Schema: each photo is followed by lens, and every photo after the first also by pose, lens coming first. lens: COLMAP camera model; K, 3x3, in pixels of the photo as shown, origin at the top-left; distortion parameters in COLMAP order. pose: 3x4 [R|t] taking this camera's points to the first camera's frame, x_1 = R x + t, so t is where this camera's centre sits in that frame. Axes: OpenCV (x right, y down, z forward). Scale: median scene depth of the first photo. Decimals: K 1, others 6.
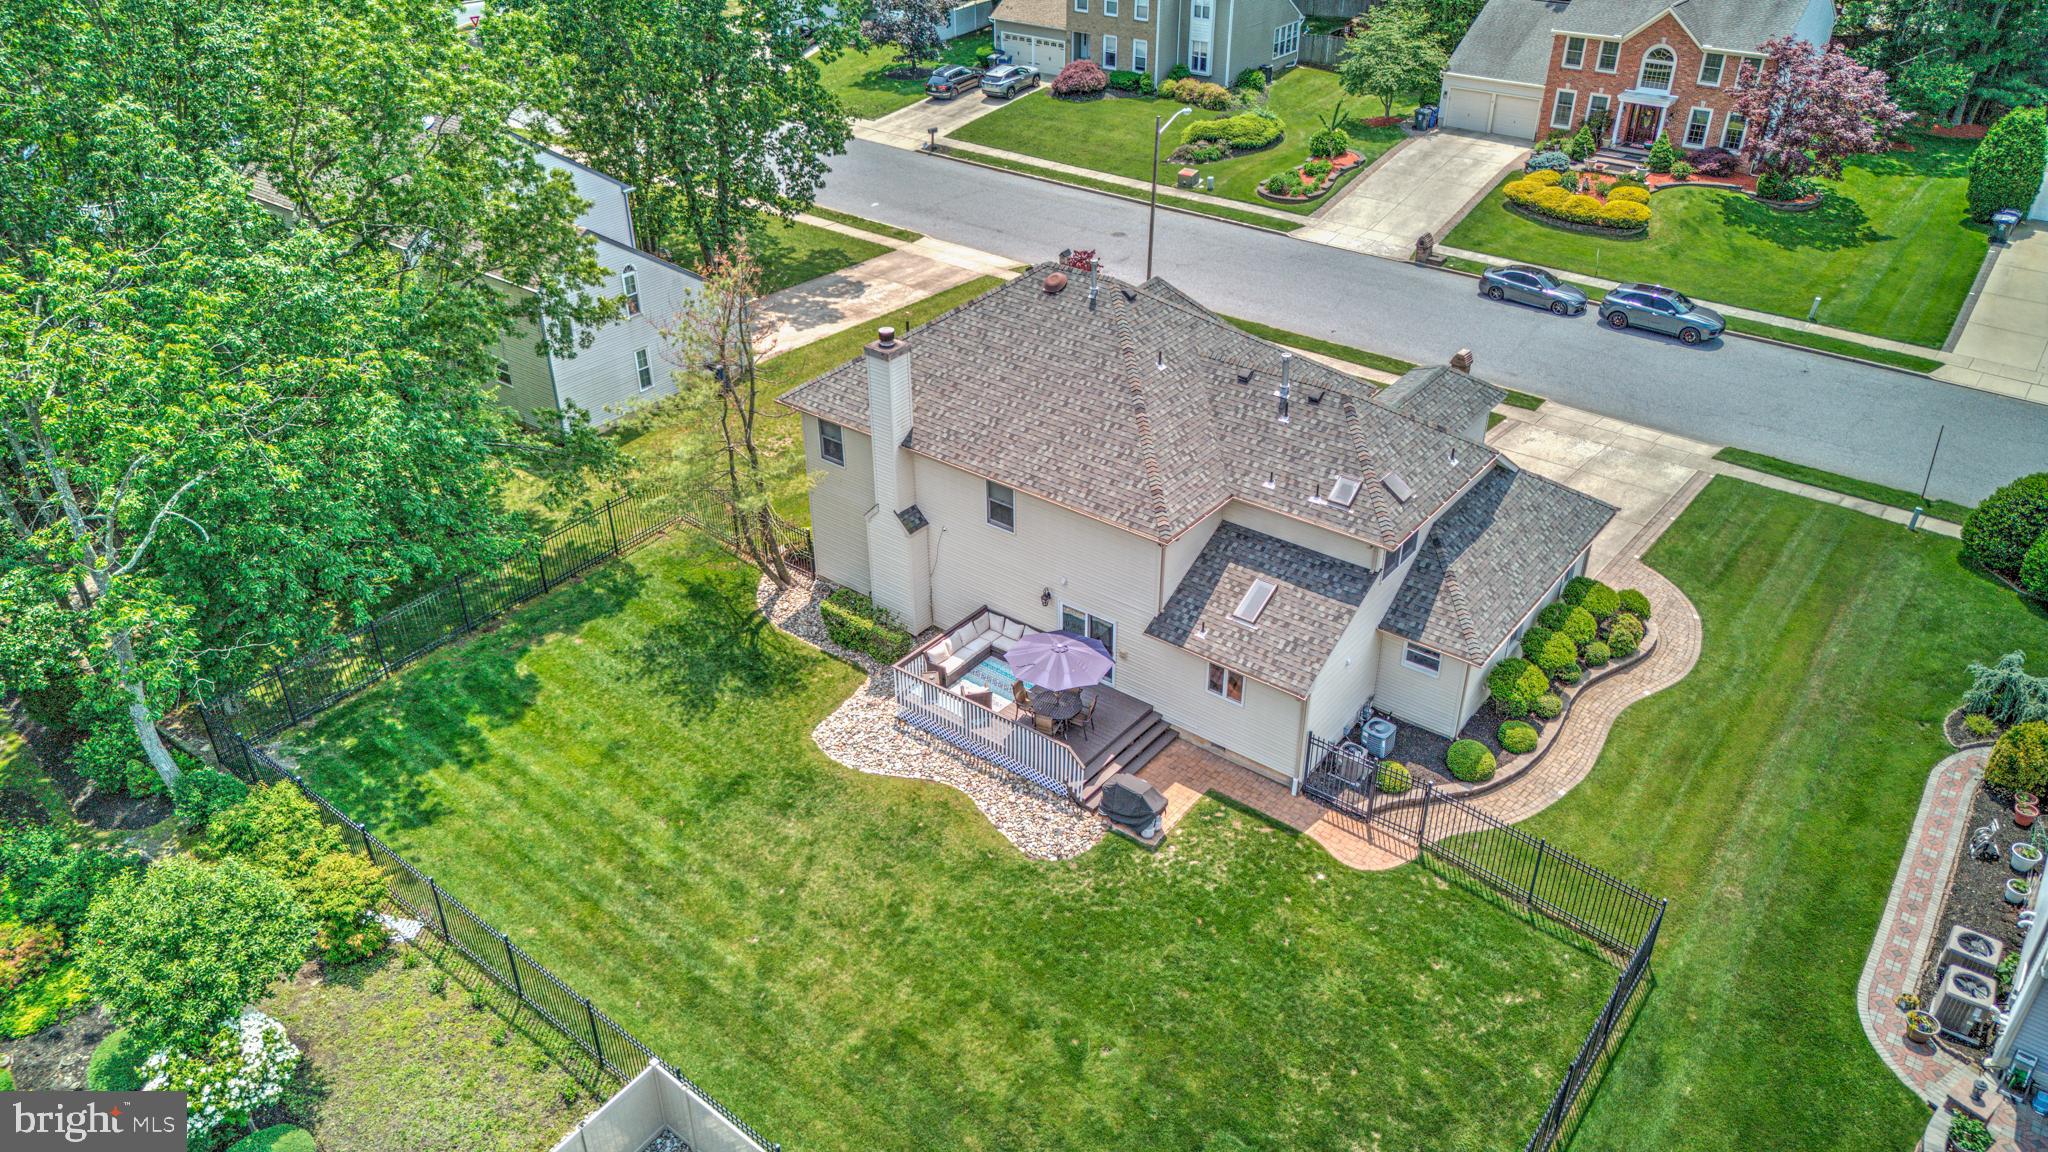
lens RADIAL K [[1441.5, 0, 1025.5], [0, 1441.5, 572.4], [0, 0, 1]] dist [0.065179, -0.064692]
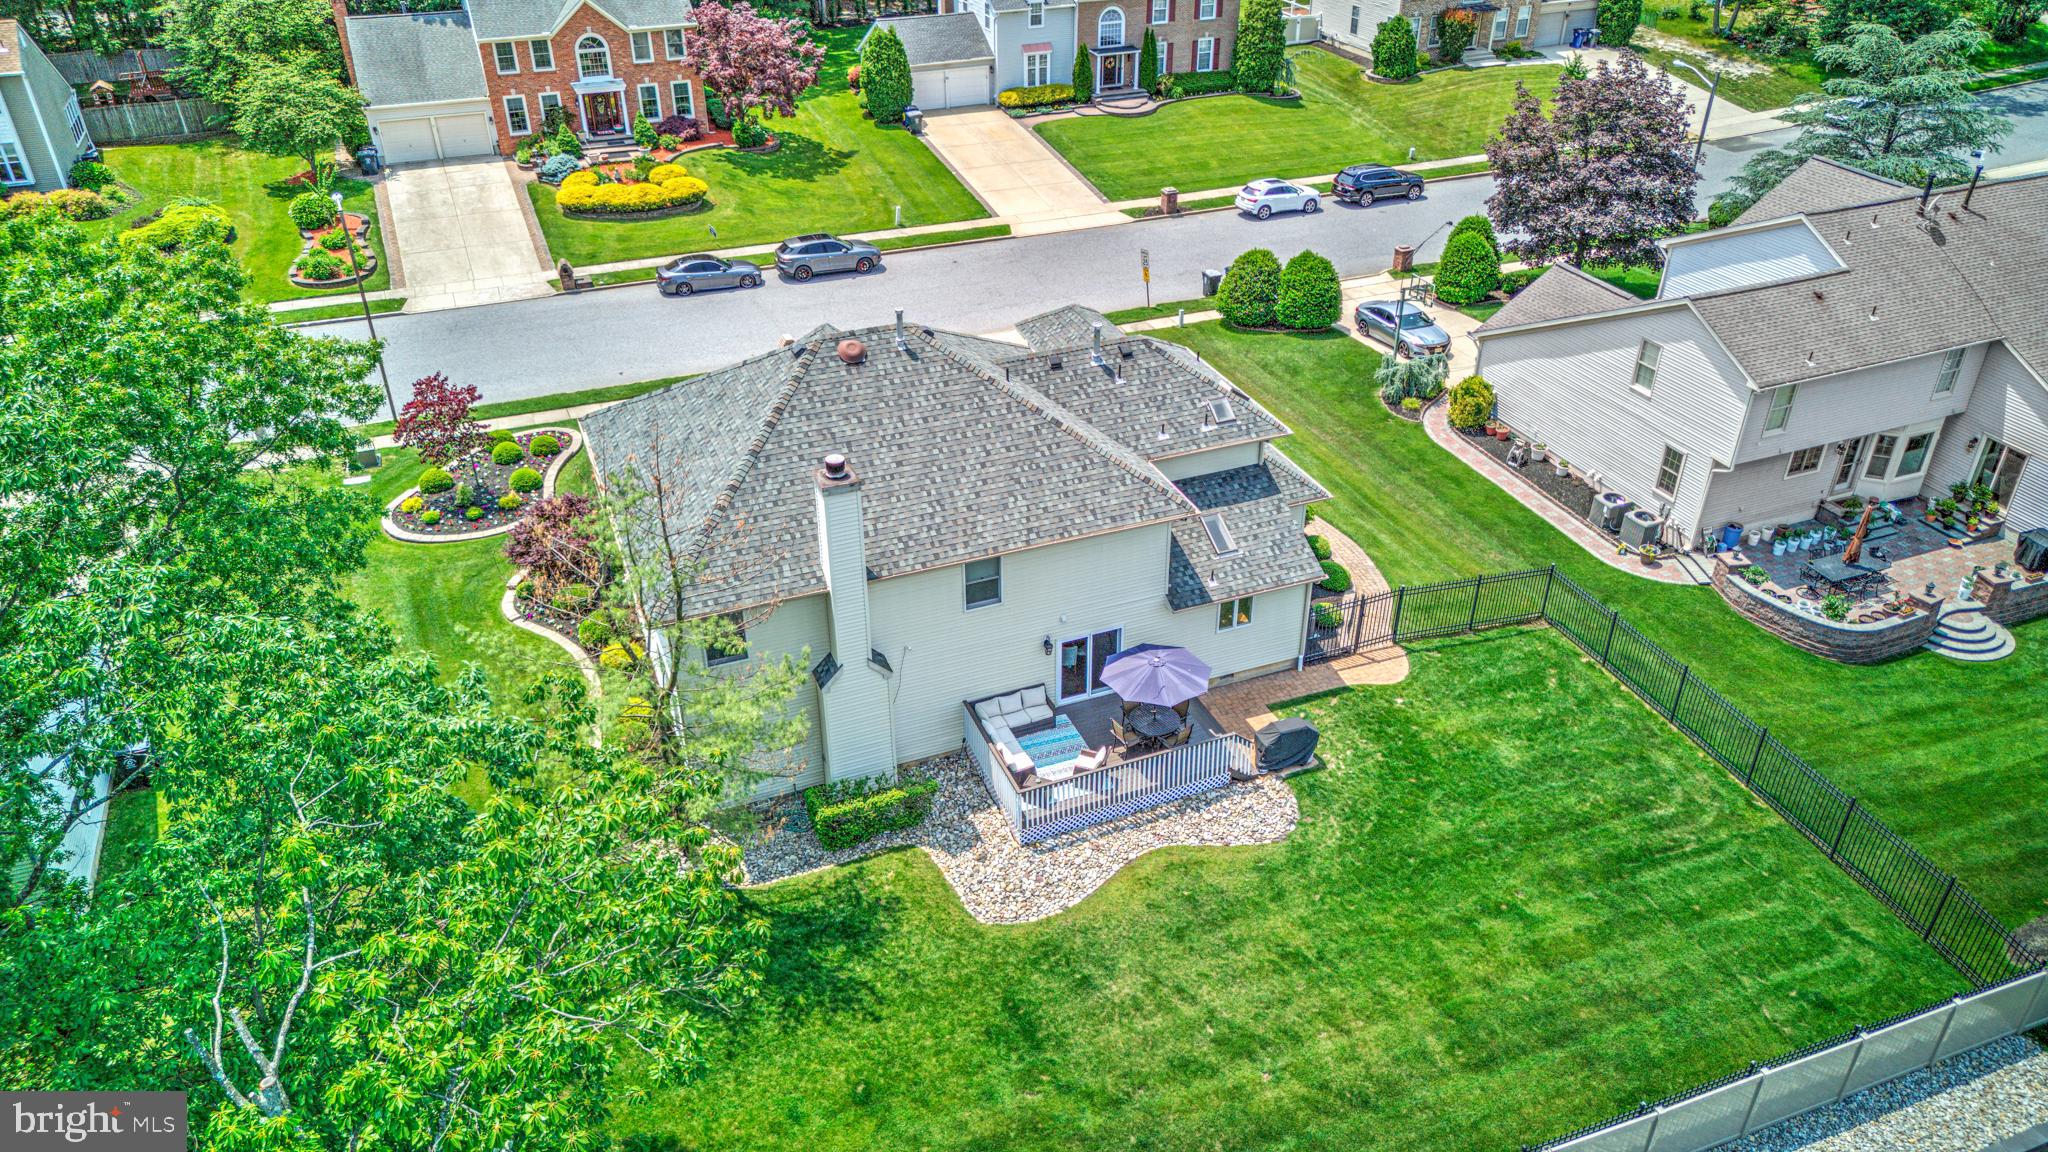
lens RADIAL K [[1441.5, 0, 1025.5], [0, 1441.5, 572.4], [0, 0, 1]] dist [0.065179, -0.064692]
pose [[0.504712, -0.452925, 0.734931, -0.690481], [0.452796, 0.863706, 0.221331, -0.249162], [-0.735011, 0.221066, 0.641006, 0.410762]]
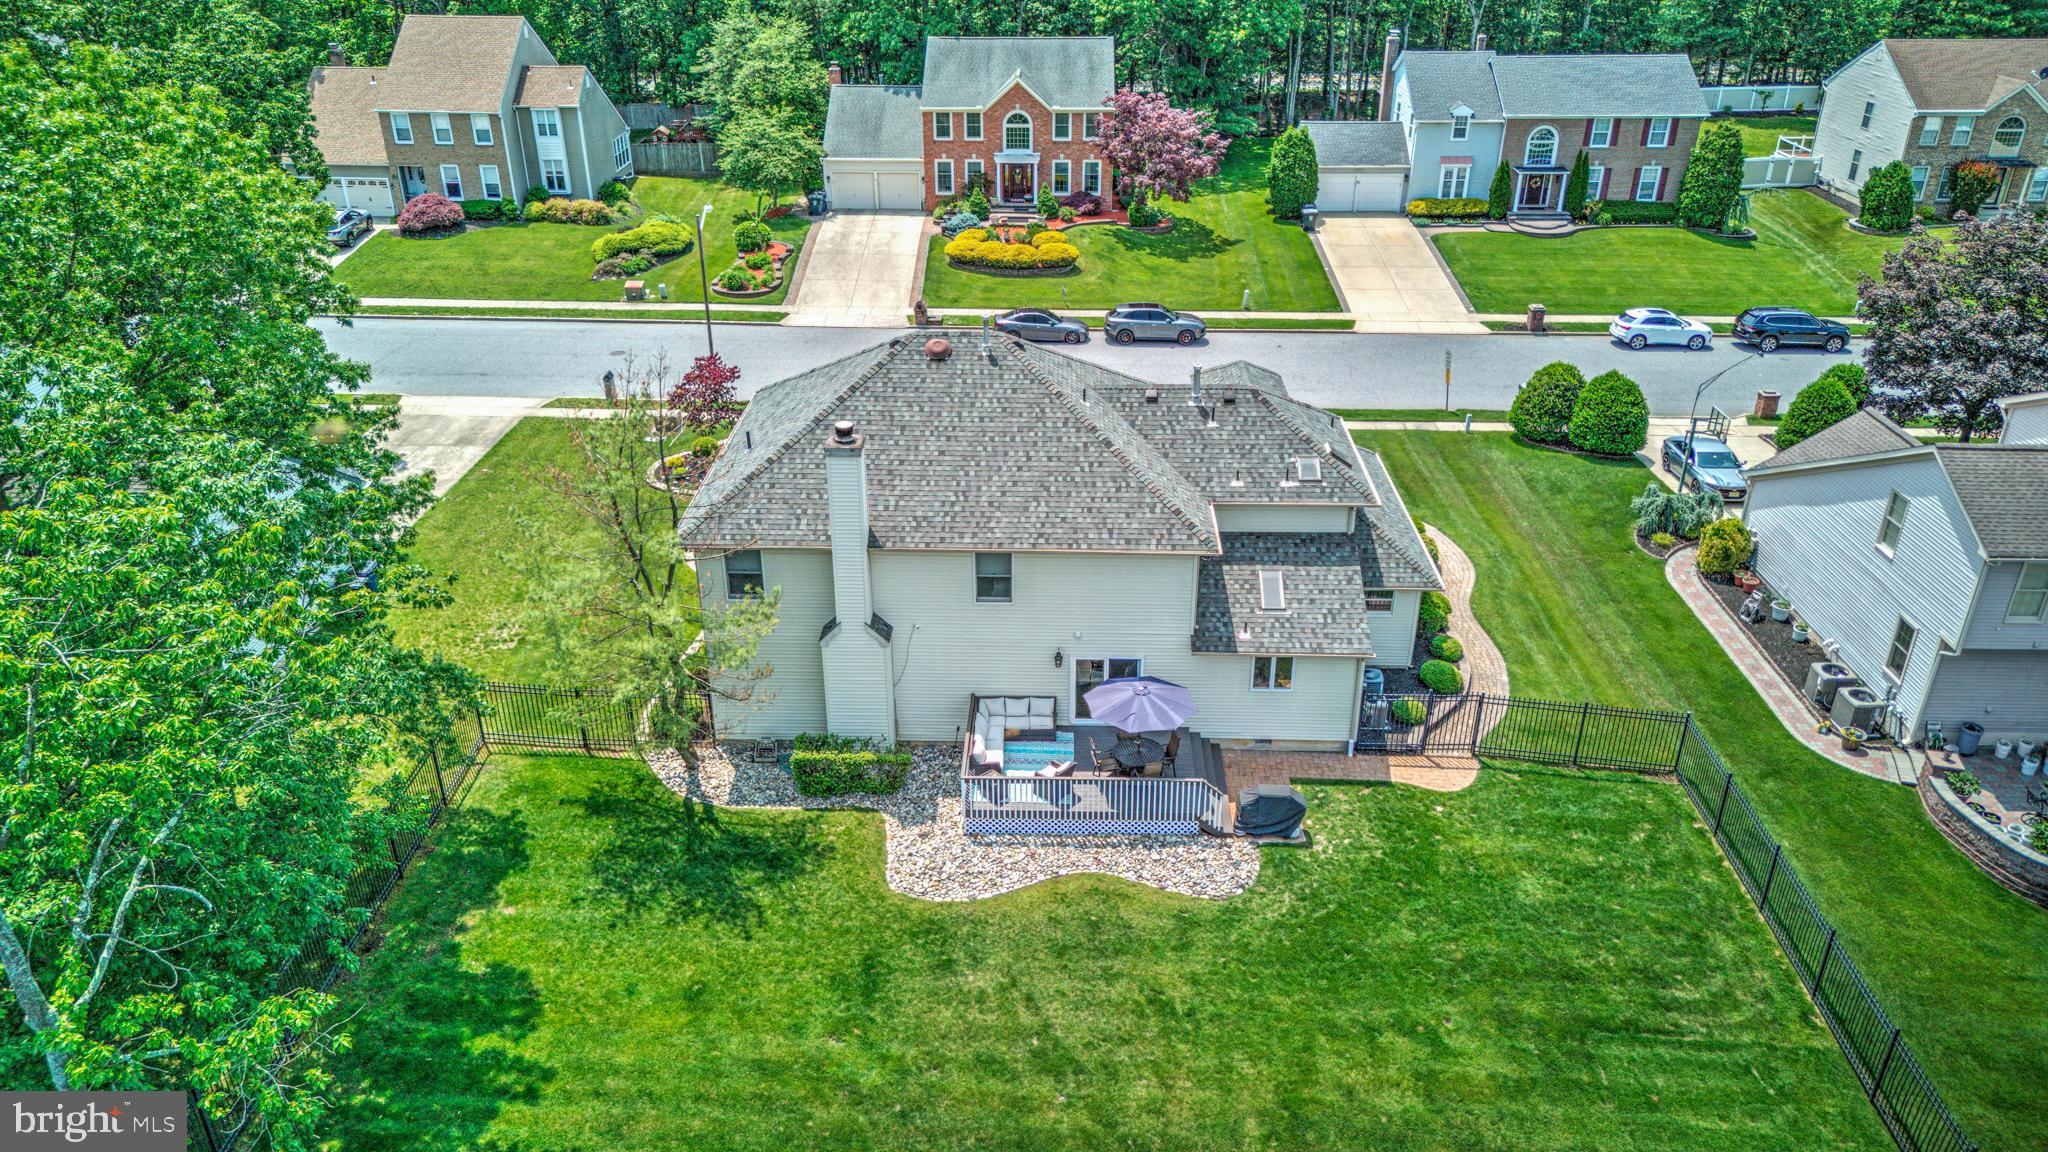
lens RADIAL K [[1441.5, 0, 1025.5], [0, 1441.5, 572.4], [0, 0, 1]] dist [0.065179, -0.064692]
pose [[0.806734, -0.263500, 0.528911, -0.513529], [0.306318, 0.951903, 0.007014, -0.052333], [-0.505321, 0.156356, 0.848648, 0.198006]]
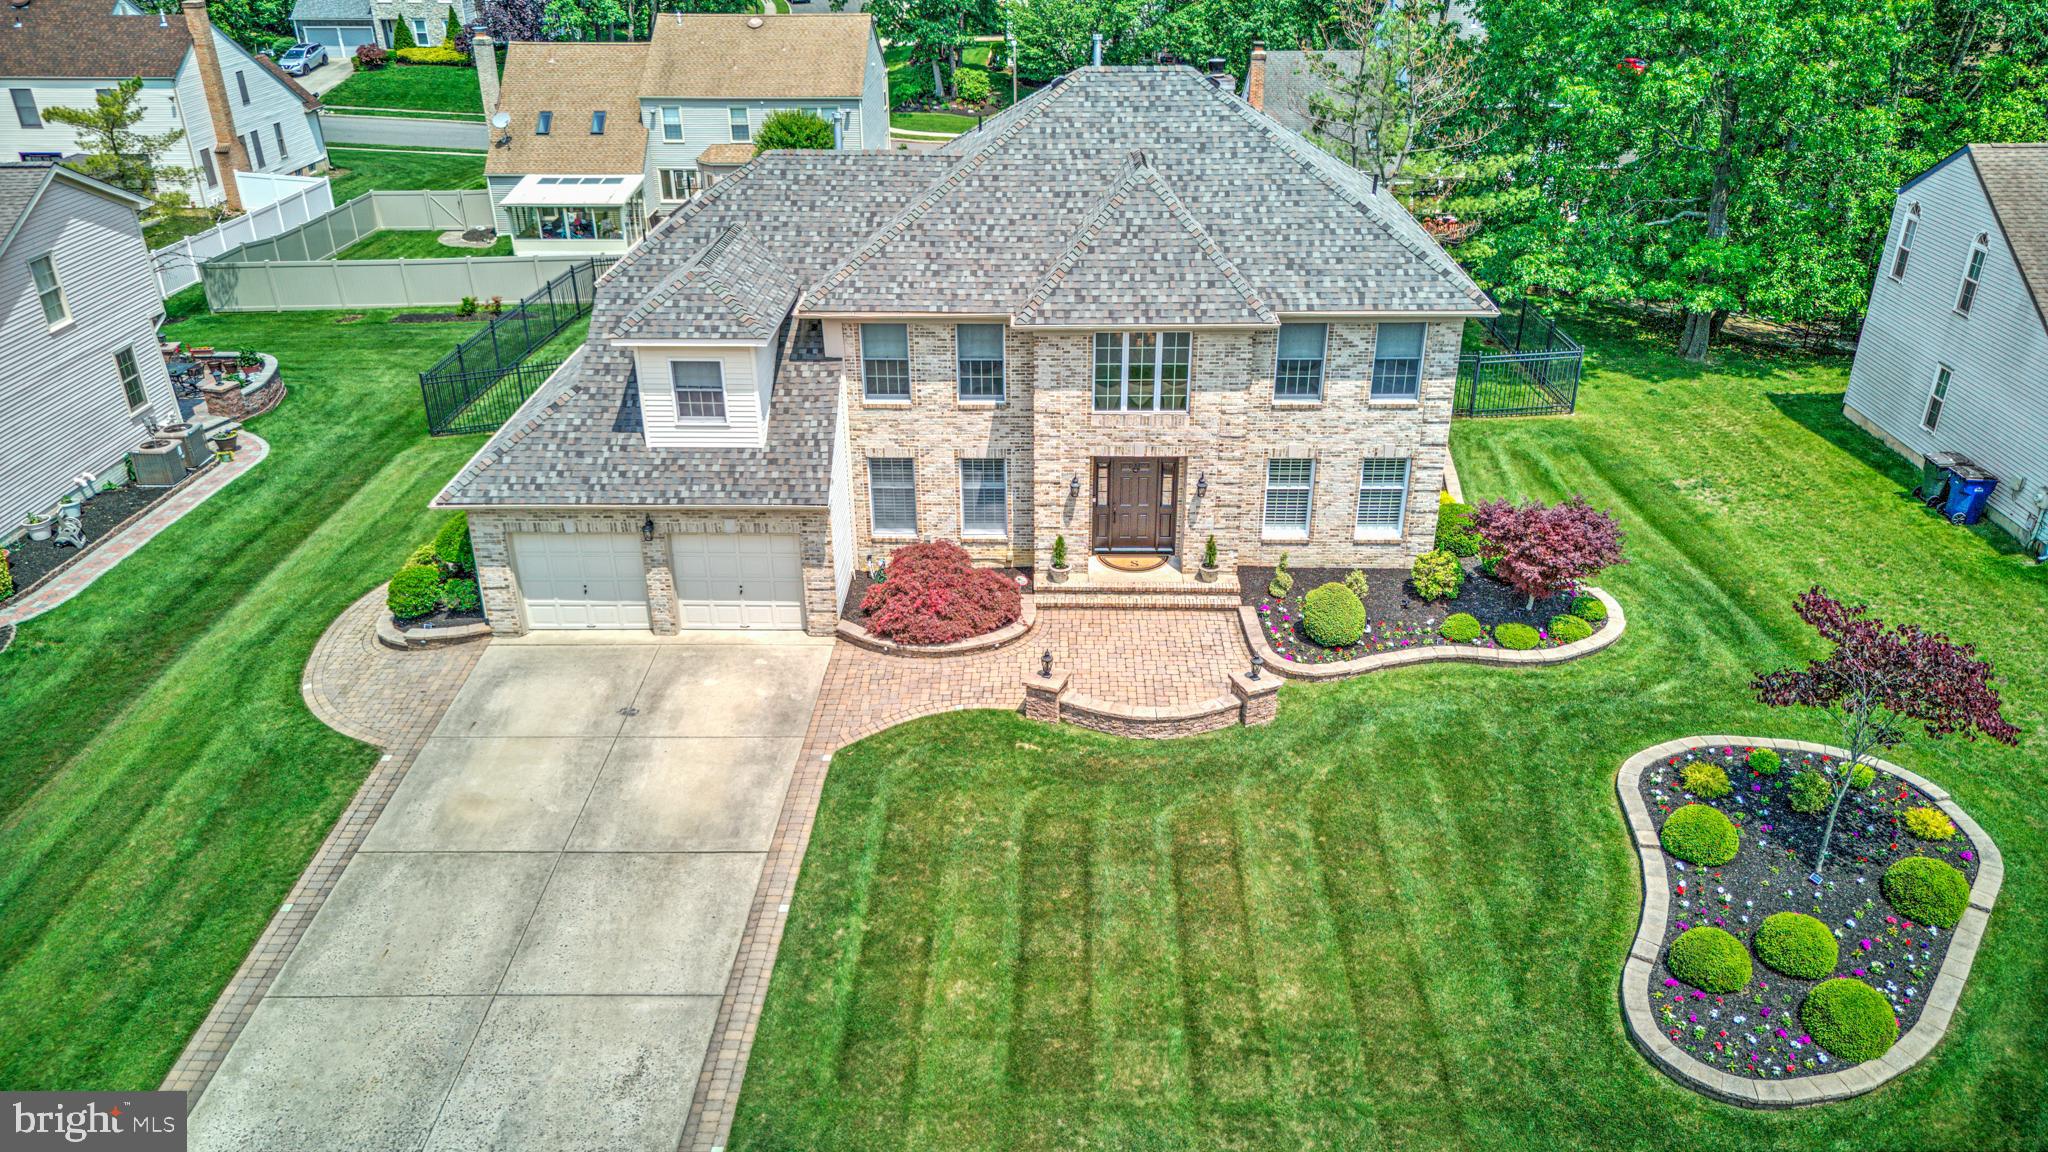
lens RADIAL K [[1441.5, 0, 1025.5], [0, 1441.5, 572.4], [0, 0, 1]] dist [0.065179, -0.064692]
pose [[-0.796109, 0.276735, -0.538171, 0.631125], [-0.310788, 0.576105, 0.755985, -0.664010], [0.519250, 0.769104, -0.372637, 1.573029]]
